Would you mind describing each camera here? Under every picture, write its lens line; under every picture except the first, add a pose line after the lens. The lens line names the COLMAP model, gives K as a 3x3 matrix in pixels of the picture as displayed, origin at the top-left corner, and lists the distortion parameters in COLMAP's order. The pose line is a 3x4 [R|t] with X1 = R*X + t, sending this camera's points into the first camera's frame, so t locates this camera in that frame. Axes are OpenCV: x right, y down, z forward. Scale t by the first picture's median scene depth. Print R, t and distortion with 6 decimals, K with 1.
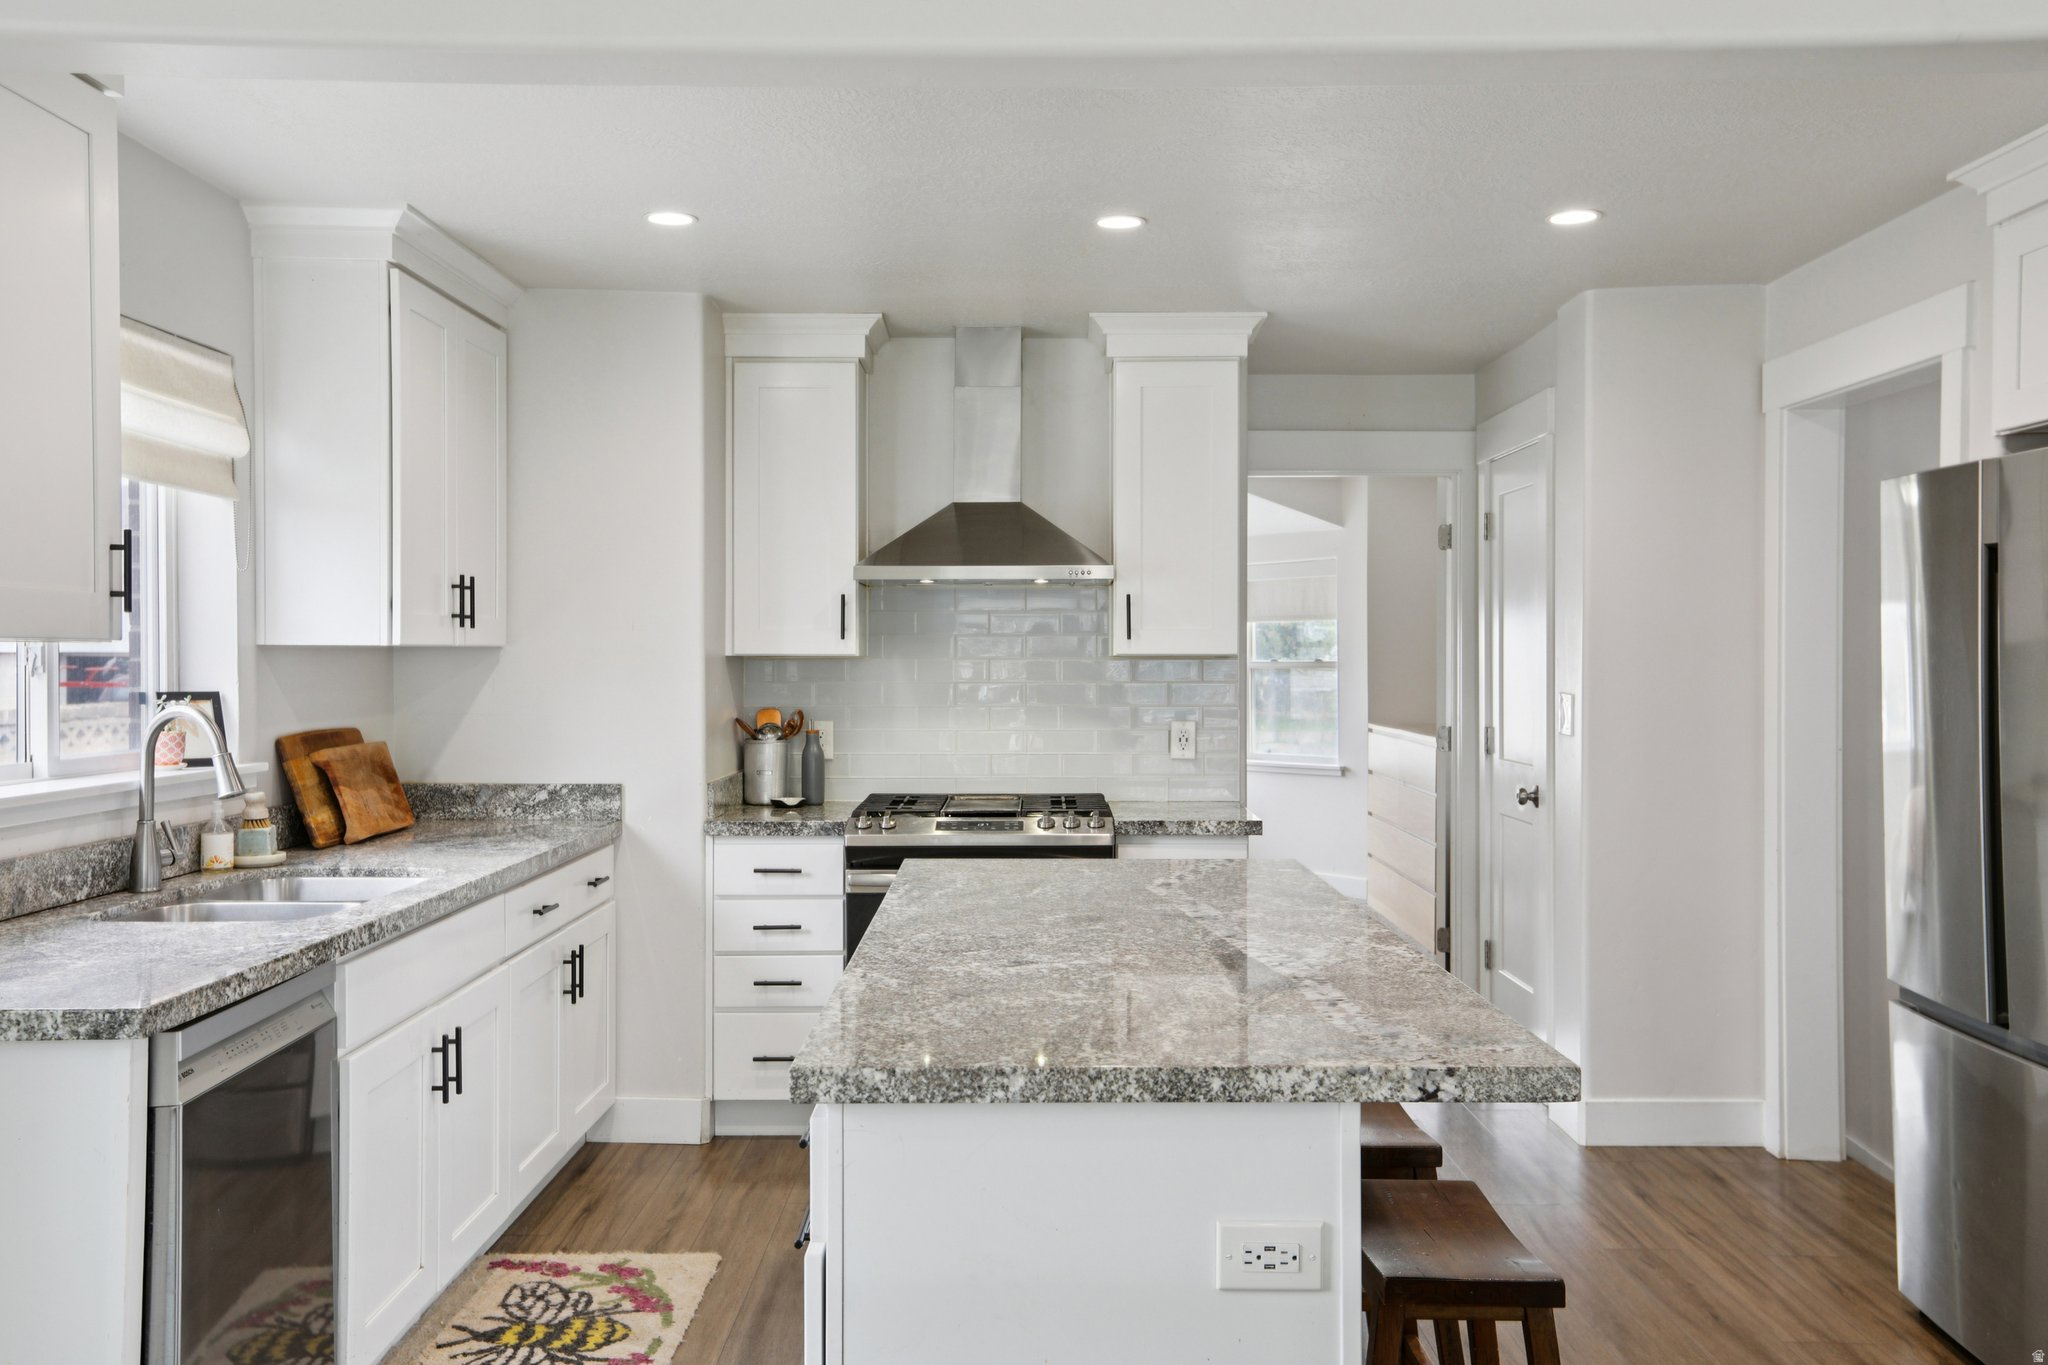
lens RADIAL K [[1734.0, 0, 1016.9], [0, 1734.0, 662.5], [0, 0, 1]] dist [-0.005128, 0.123103]
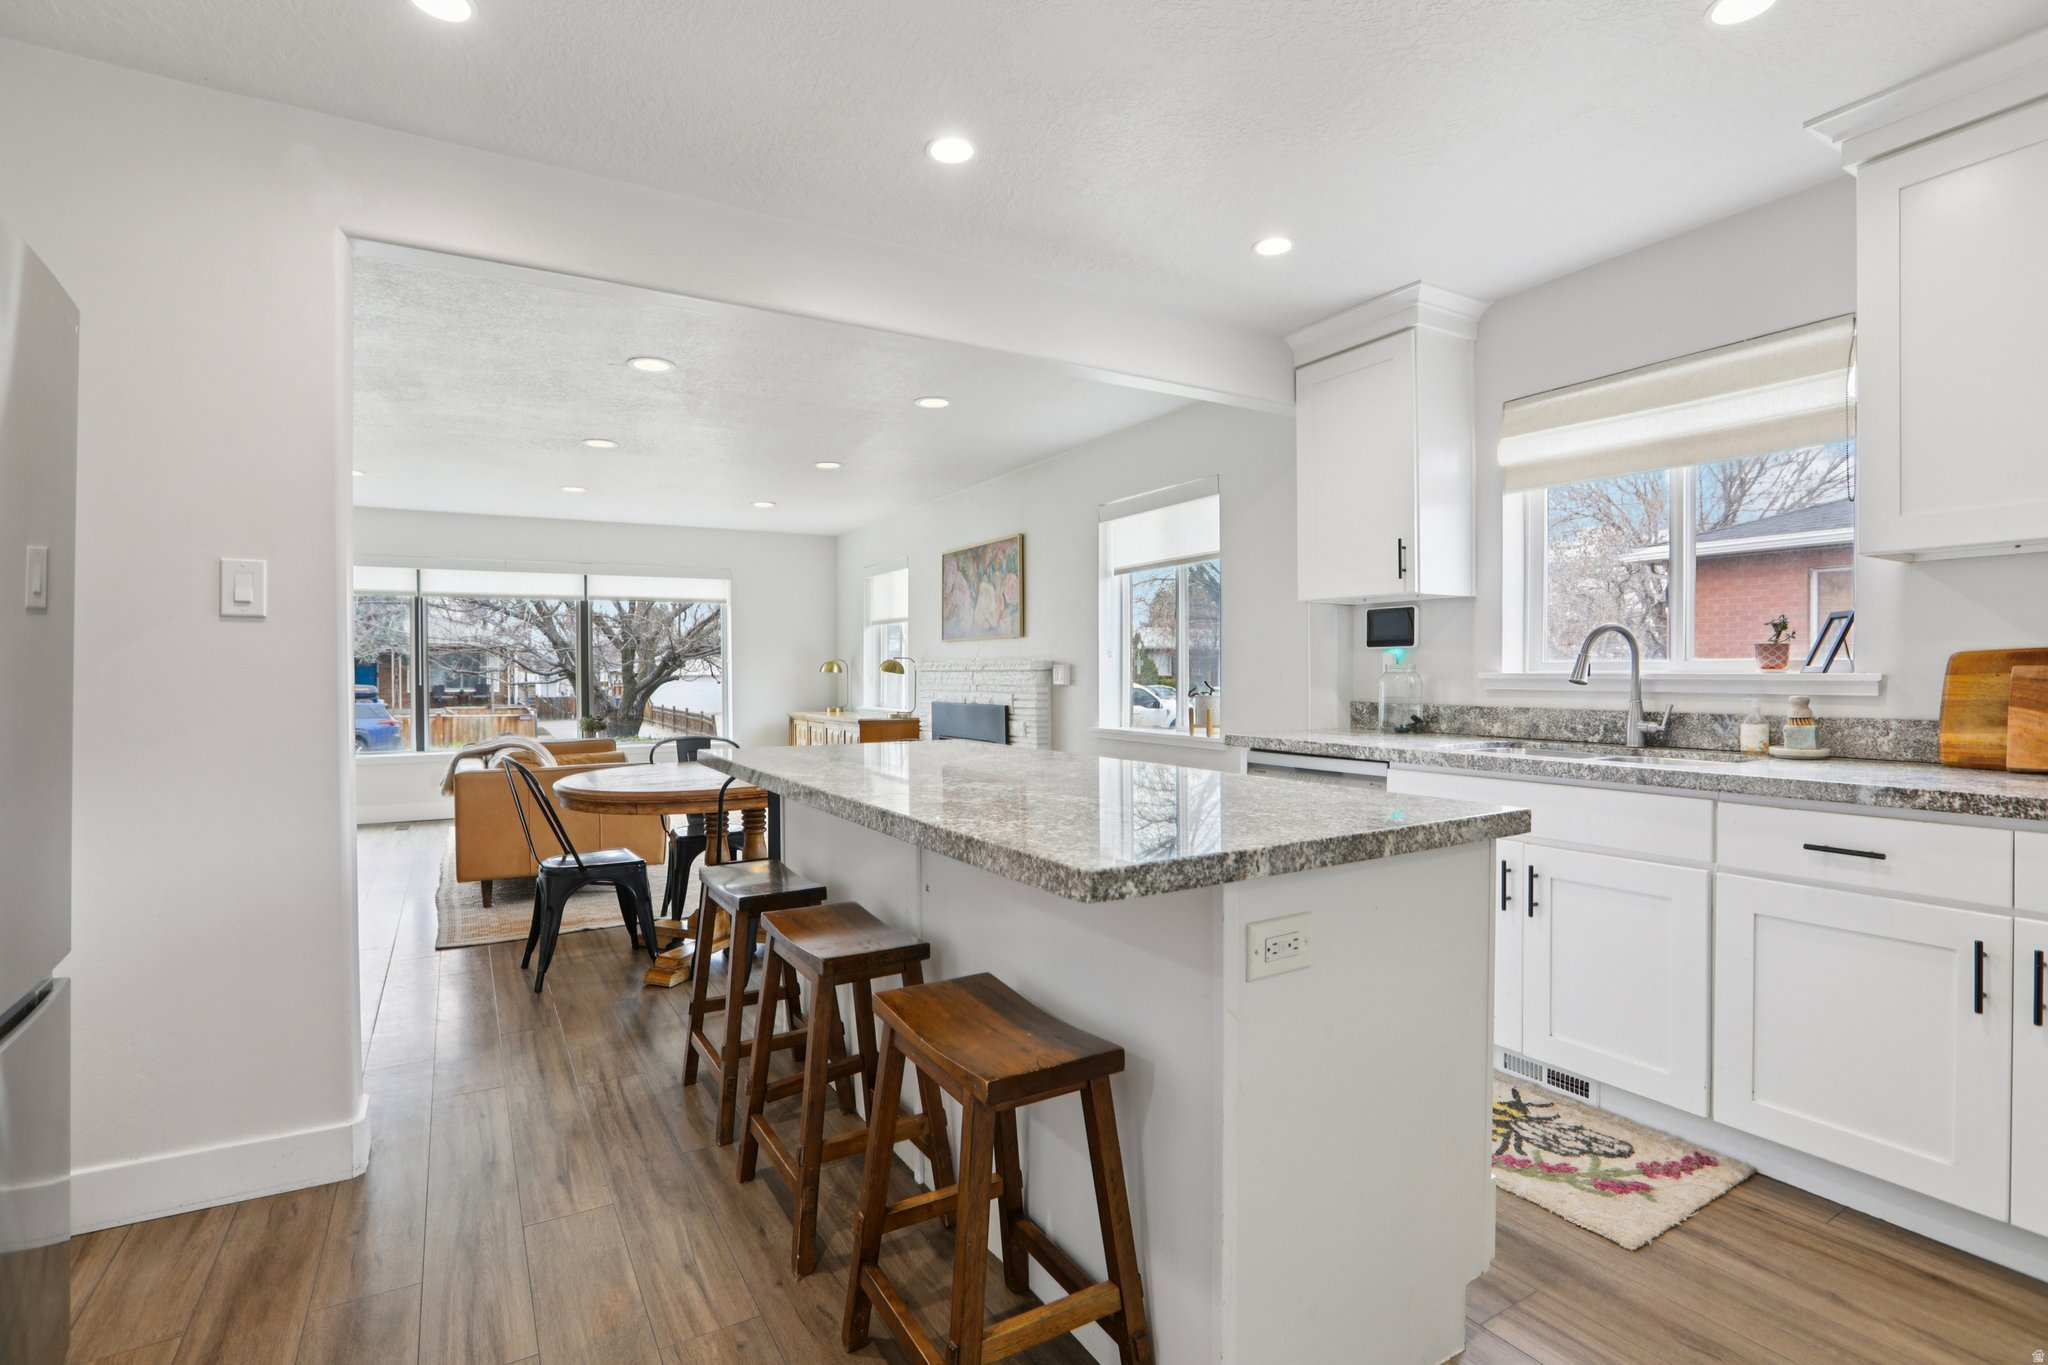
lens RADIAL K [[952.9, 0, 1026.3], [0, 952.9, 674.5], [0, 0, 1]] dist [-0.050124, 0.016815]
pose [[-0.850842, 0.008281, -0.525356, 0.283654], [0.004790, 0.999956, 0.008005, 0.045679], [0.525400, 0.004295, -0.850845, 1.081661]]
